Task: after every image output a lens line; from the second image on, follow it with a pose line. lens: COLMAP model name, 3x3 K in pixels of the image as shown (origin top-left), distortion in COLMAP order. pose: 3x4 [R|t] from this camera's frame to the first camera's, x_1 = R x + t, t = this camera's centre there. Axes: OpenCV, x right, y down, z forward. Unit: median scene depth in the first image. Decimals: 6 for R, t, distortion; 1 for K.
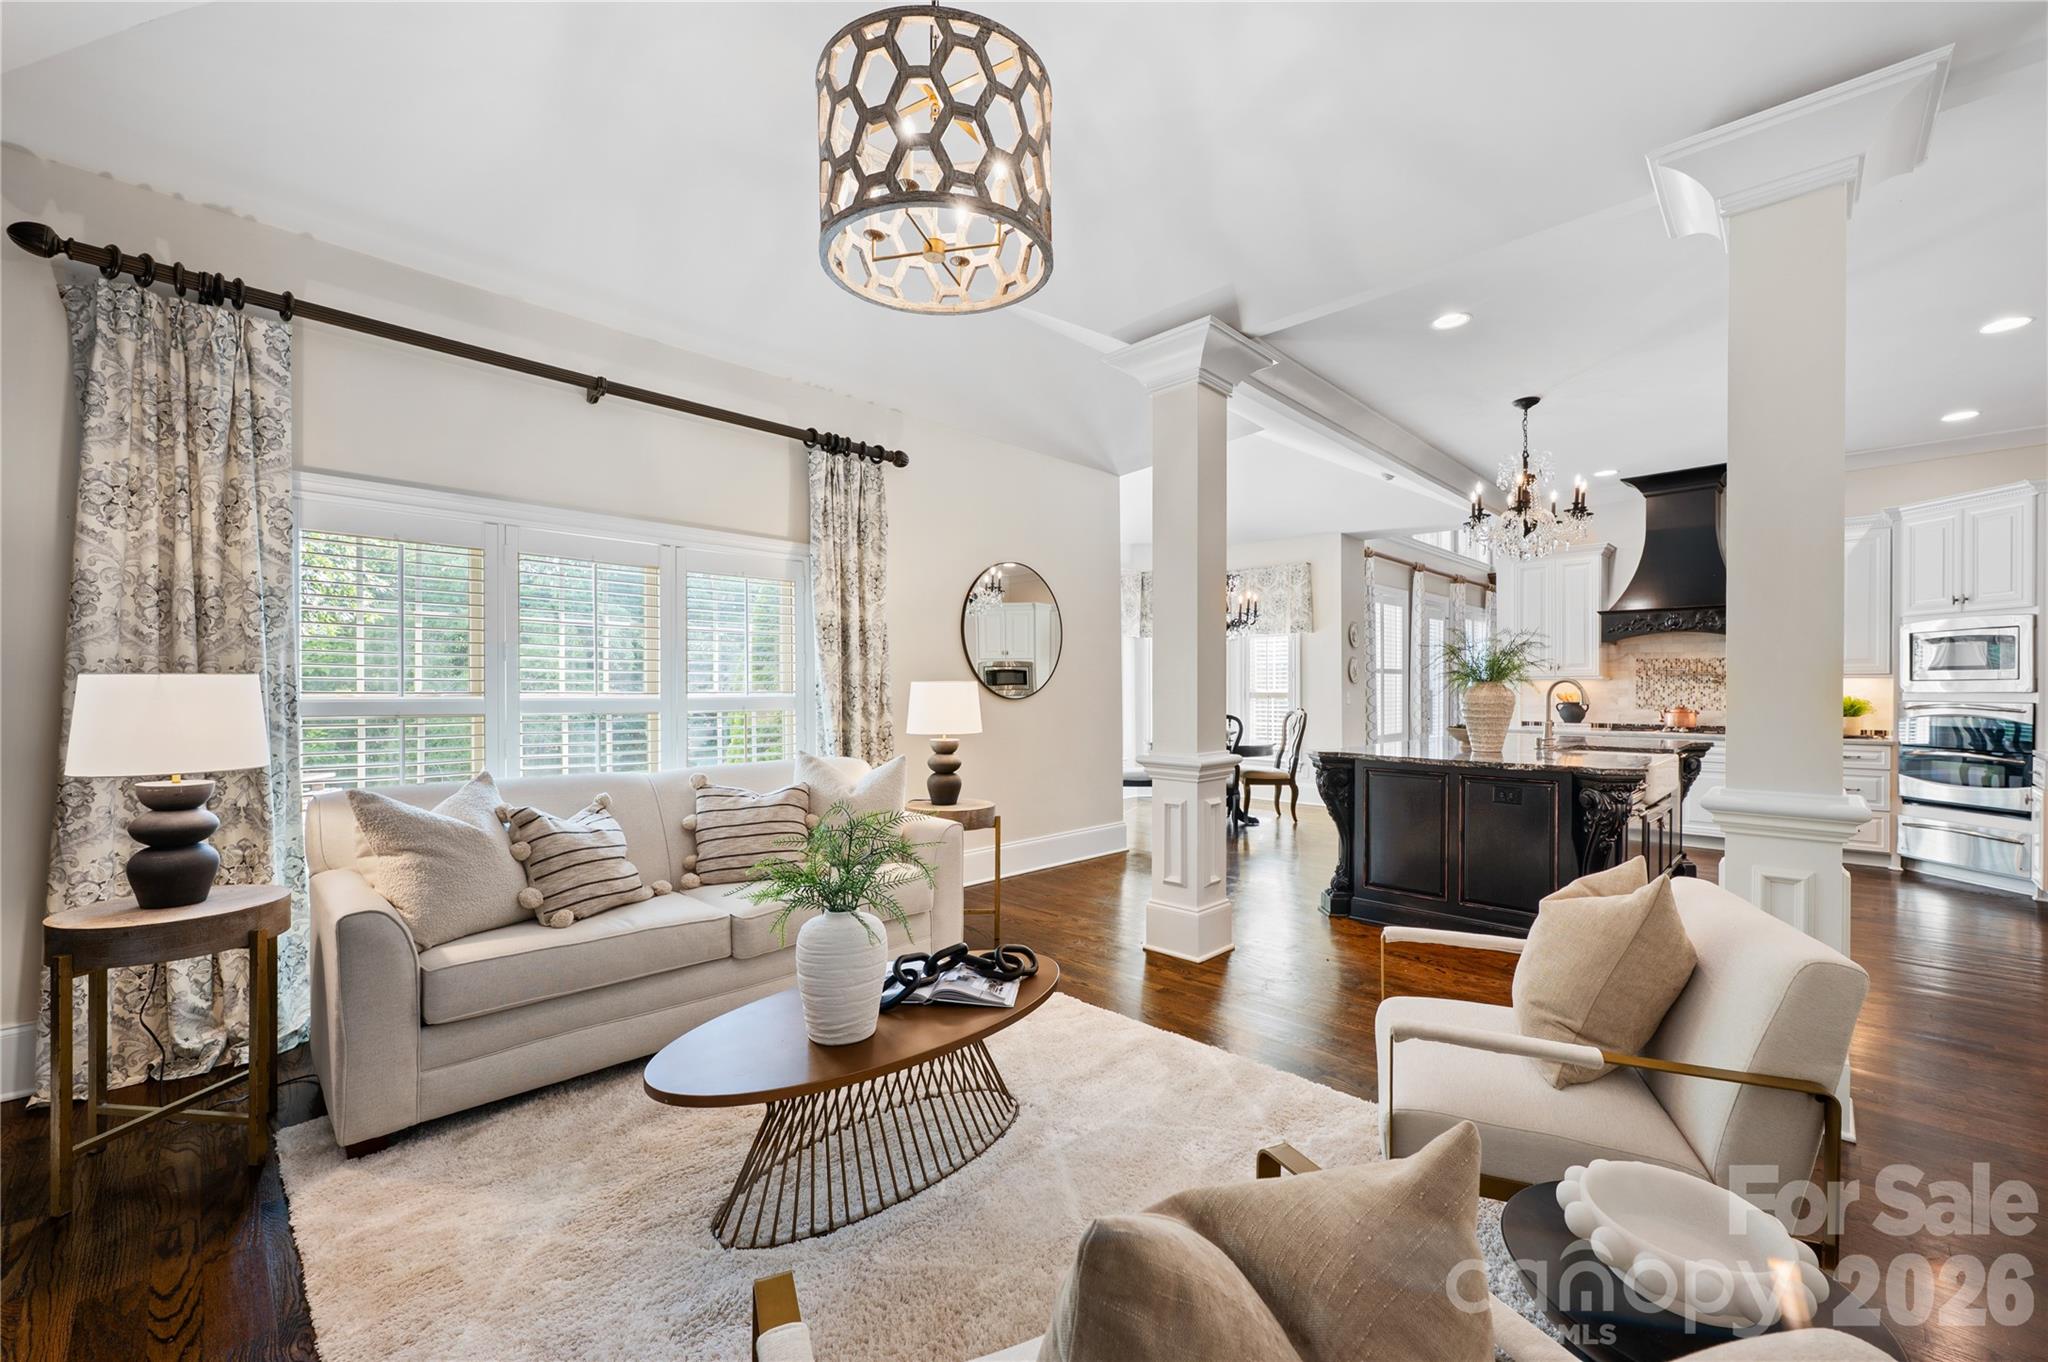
lens RADIAL K [[819.2, 0, 1030.8], [0, 819.2, 687.7], [0, 0, 1]] dist [-0.000605, -0.000398]
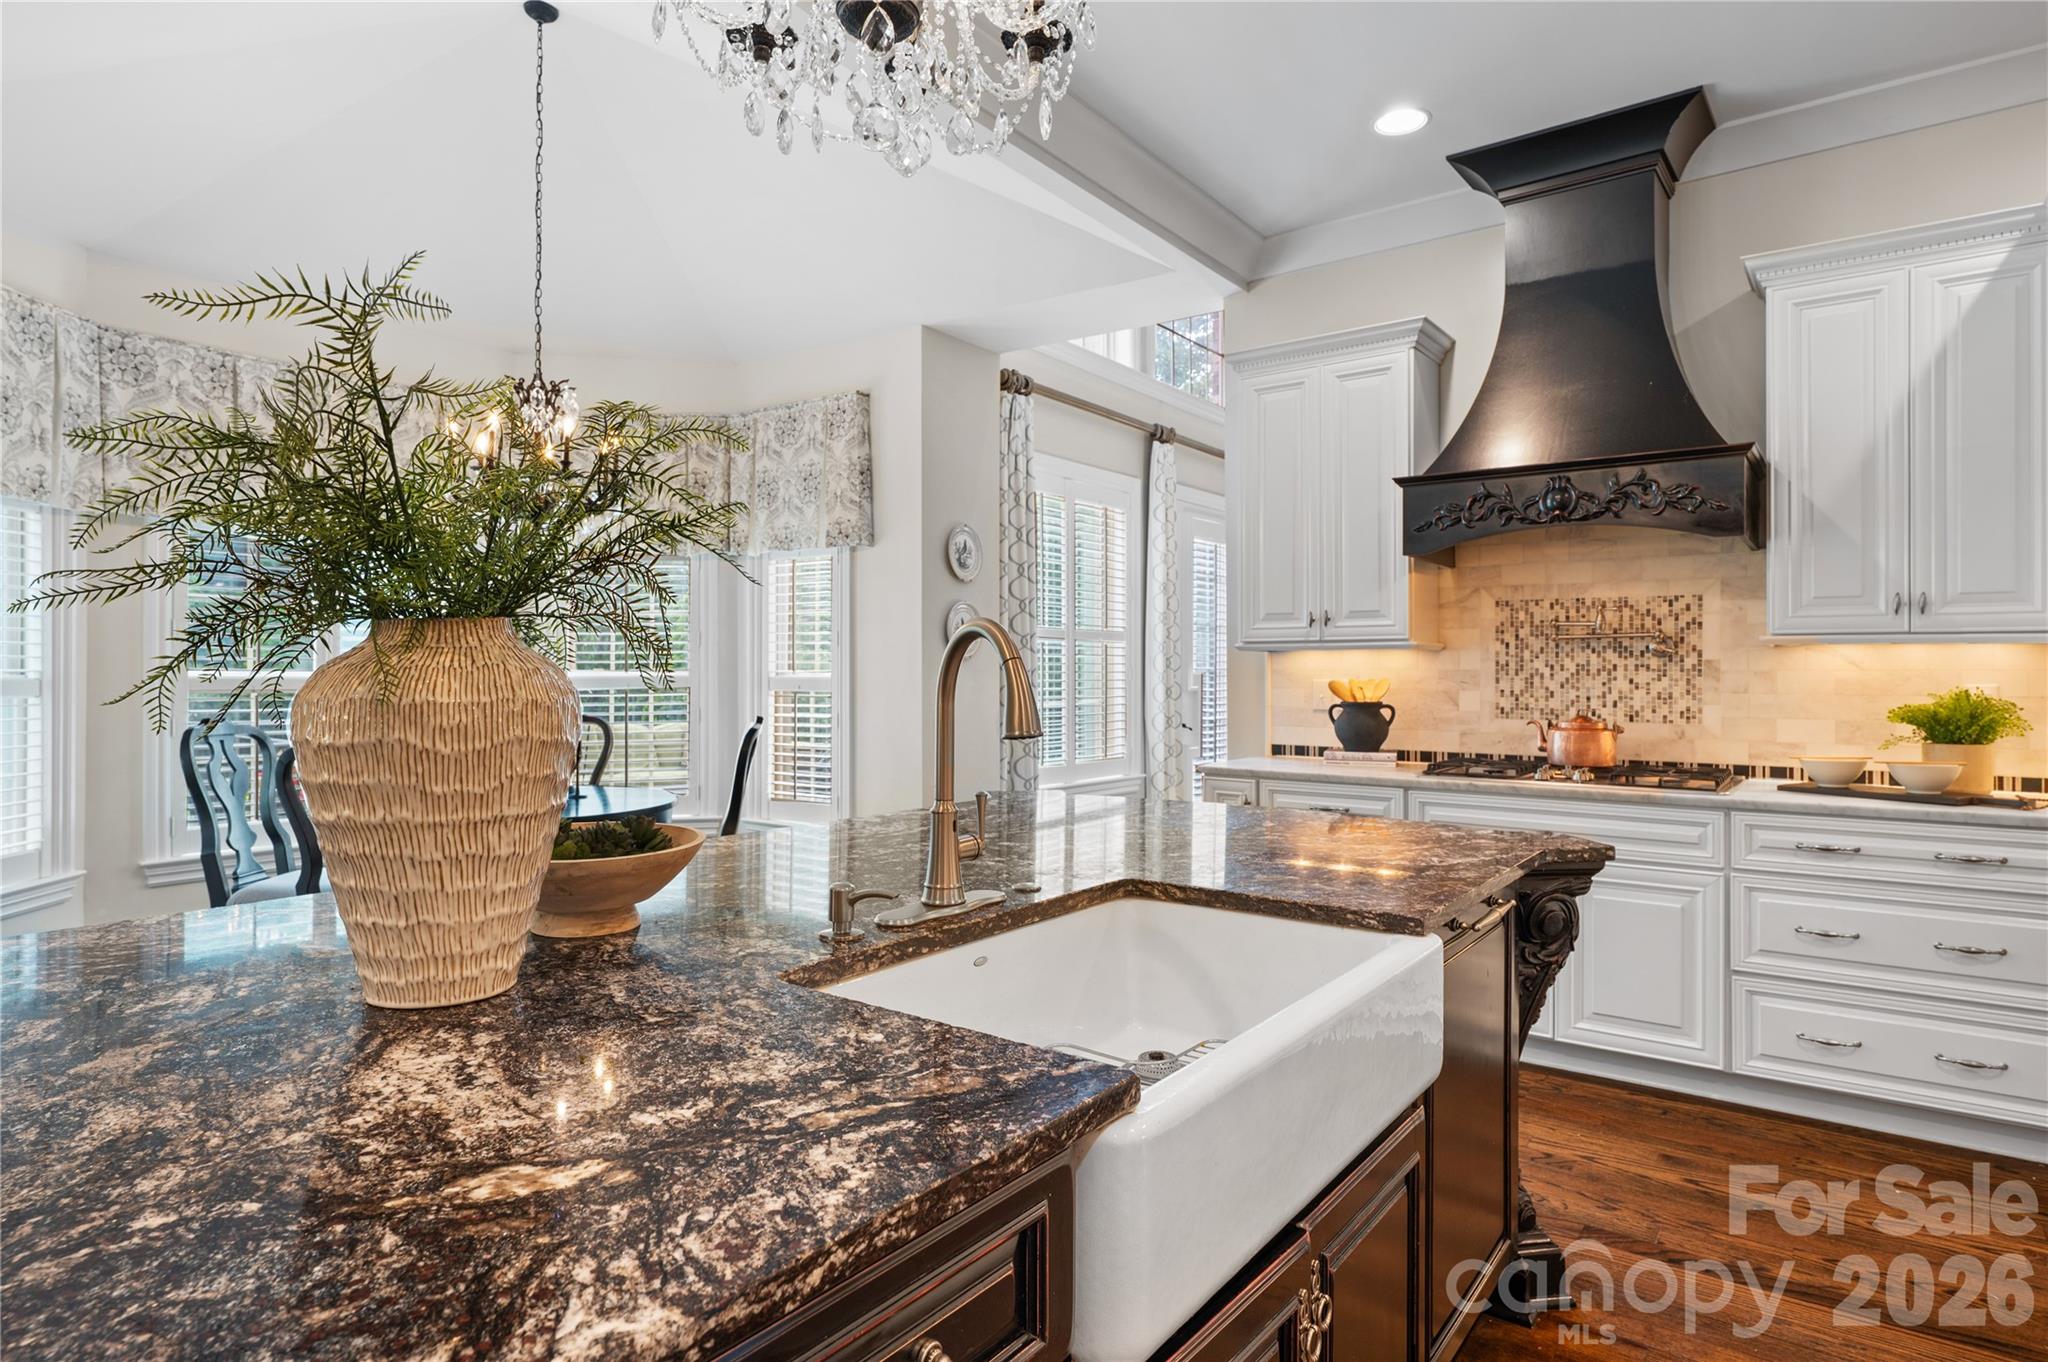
lens RADIAL K [[1137.3, 0, 1018.1], [0, 1137.3, 669.7], [0, 0, 1]] dist [0.002334, 0.002584]
pose [[0.988780, 0.001472, 0.149371, 0.408217], [-0.001004, 0.999994, -0.003211, 0.002898], [-0.149375, 0.003025, 0.988776, 0.456163]]
